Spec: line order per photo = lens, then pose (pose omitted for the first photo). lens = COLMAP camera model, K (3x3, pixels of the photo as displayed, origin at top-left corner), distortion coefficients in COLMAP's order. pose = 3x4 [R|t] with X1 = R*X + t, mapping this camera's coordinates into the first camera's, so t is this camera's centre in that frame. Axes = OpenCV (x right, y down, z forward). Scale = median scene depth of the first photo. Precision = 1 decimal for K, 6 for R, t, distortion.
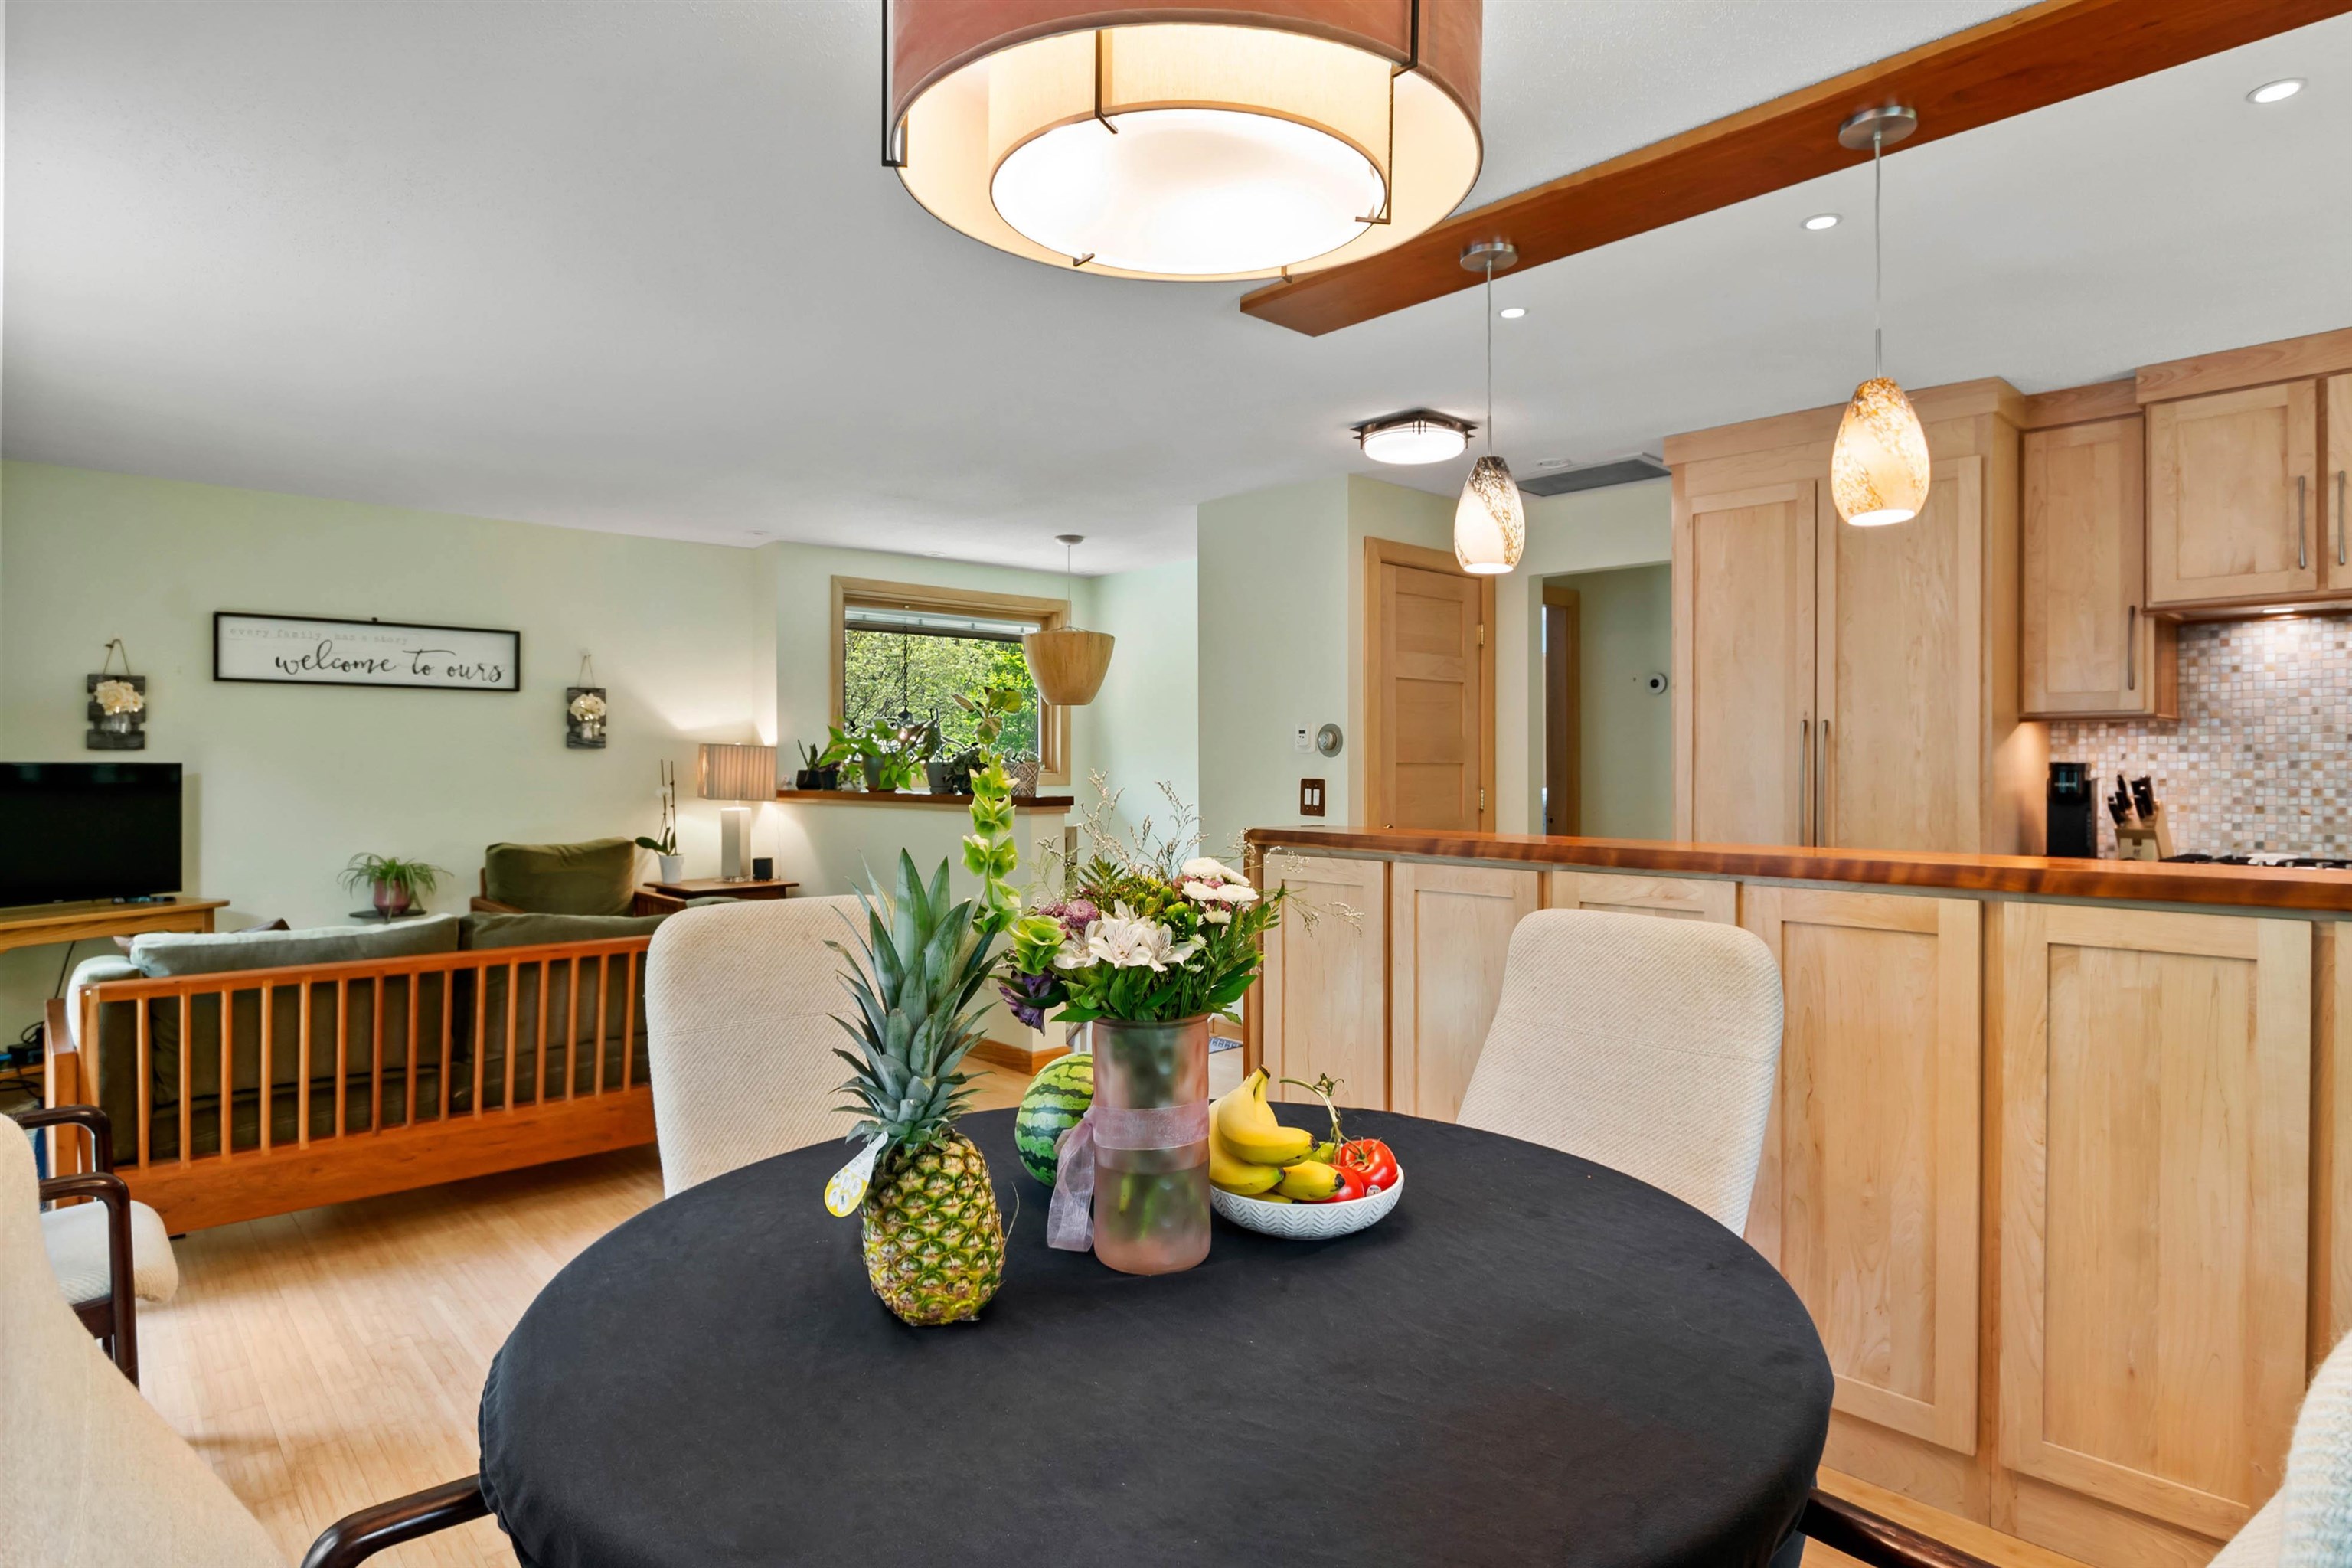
lens RADIAL K [[1282.5, 0, 1204.8], [0, 1282.5, 769.9], [0, 0, 1]] dist [-0.024978, 0.005003]
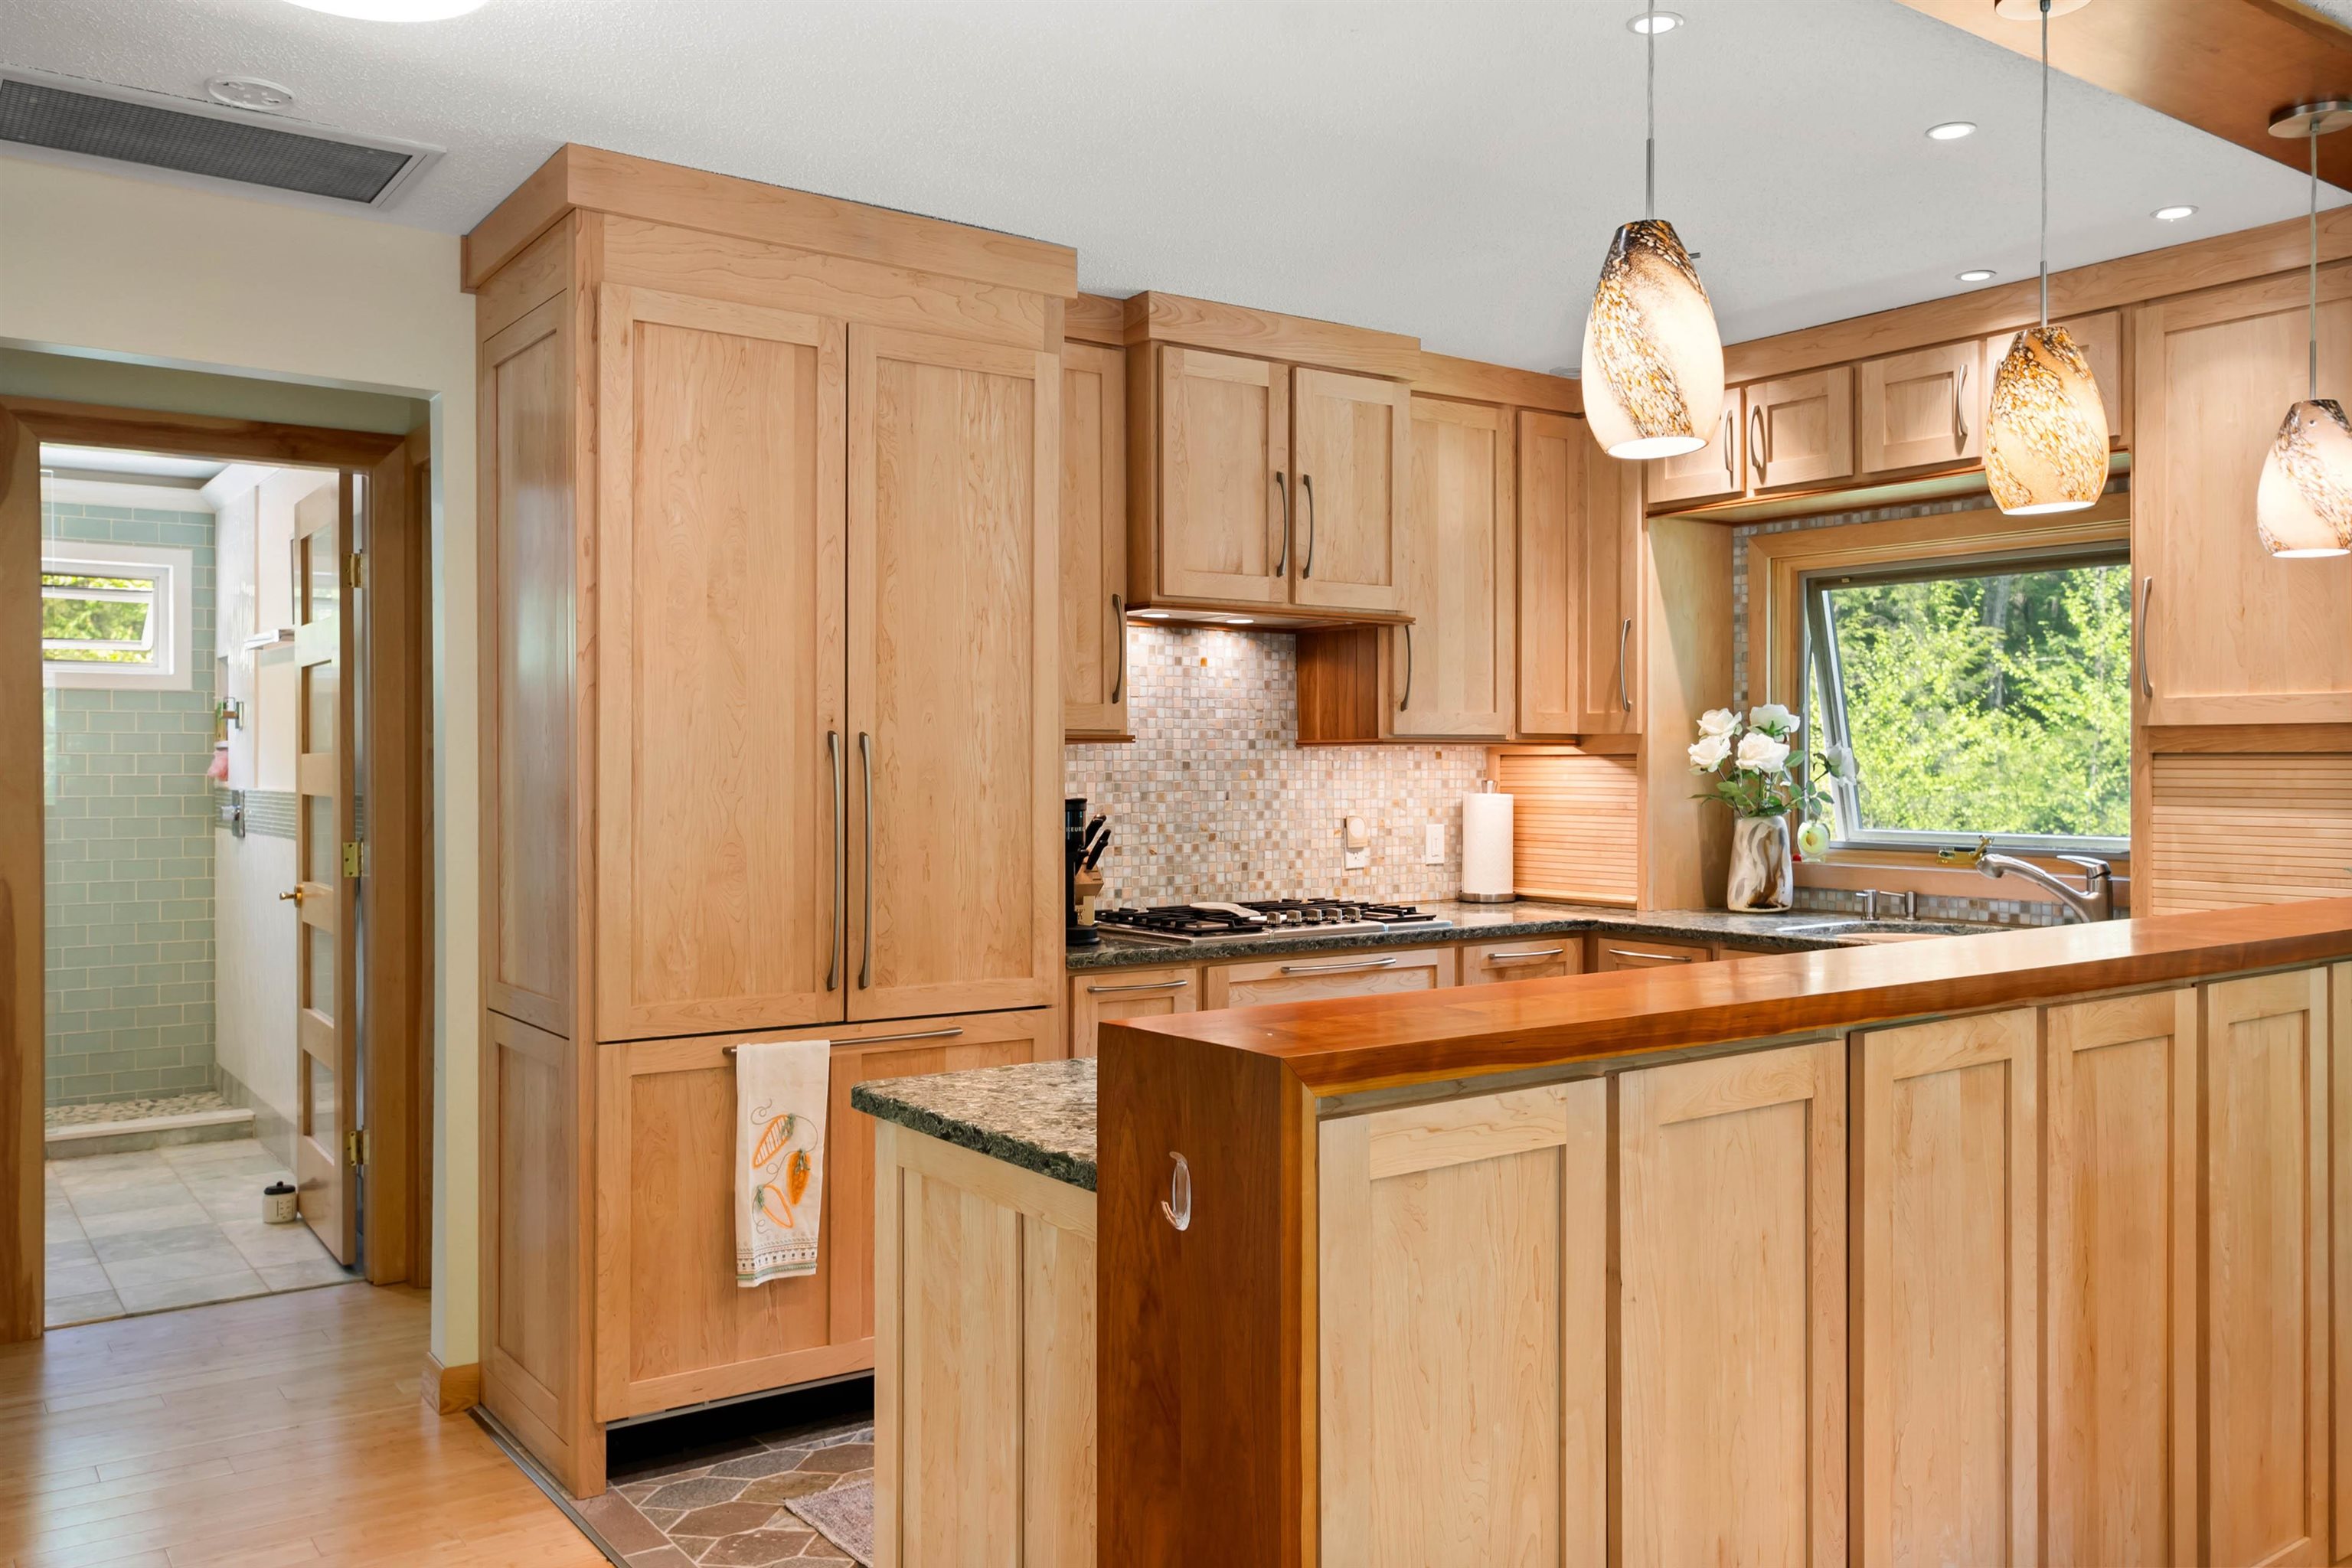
lens RADIAL K [[1854.8, 0, 1179.9], [0, 1854.8, 763.3], [0, 0, 1]] dist [-0.012407, 0.035467]
pose [[0.127410, -0.000374, 0.991850, -0.271727], [0.003764, 0.999993, -0.000107, -0.018871], [-0.991843, 0.003747, 0.127410, 0.581319]]
